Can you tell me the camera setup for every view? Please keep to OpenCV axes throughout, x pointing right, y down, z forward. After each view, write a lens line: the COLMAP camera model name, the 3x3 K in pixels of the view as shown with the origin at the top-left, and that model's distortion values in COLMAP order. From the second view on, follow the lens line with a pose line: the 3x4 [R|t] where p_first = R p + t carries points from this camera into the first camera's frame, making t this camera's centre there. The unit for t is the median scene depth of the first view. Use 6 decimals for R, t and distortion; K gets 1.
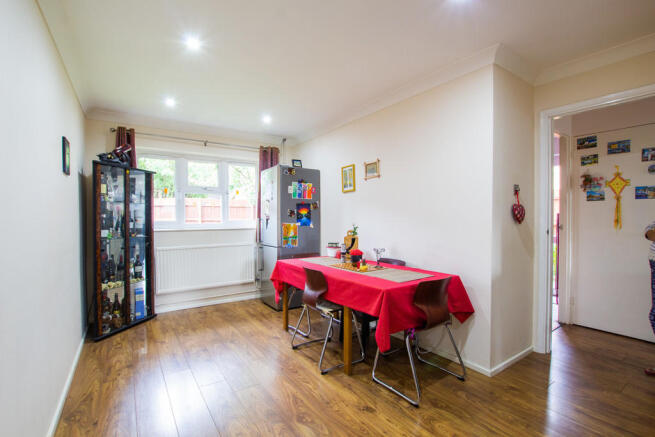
lens RADIAL K [[311.4, 0, 325.9], [0, 311.4, 222.8], [0, 0, 1]] dist [-0.001116, 0.000022]
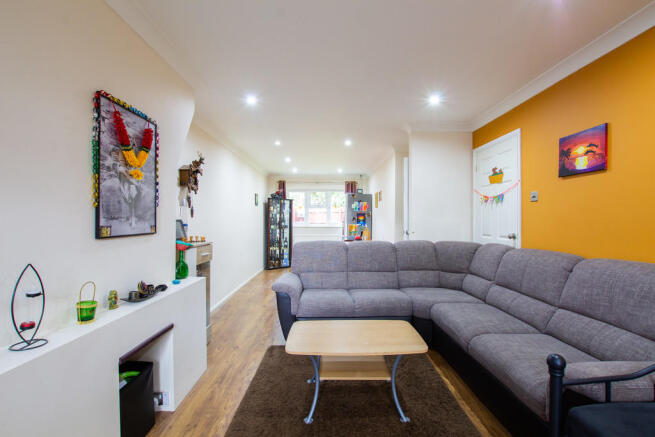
lens RADIAL K [[311.4, 0, 329.0], [0, 311.4, 218.1], [0, 0, 1]] dist [-0.001116, 0.000022]
pose [[0.844114, 0.006954, -0.536118, 0.813088], [-0.019239, 0.999665, -0.017325, -0.000841], [0.535818, 0.024939, 0.843965, -0.682961]]
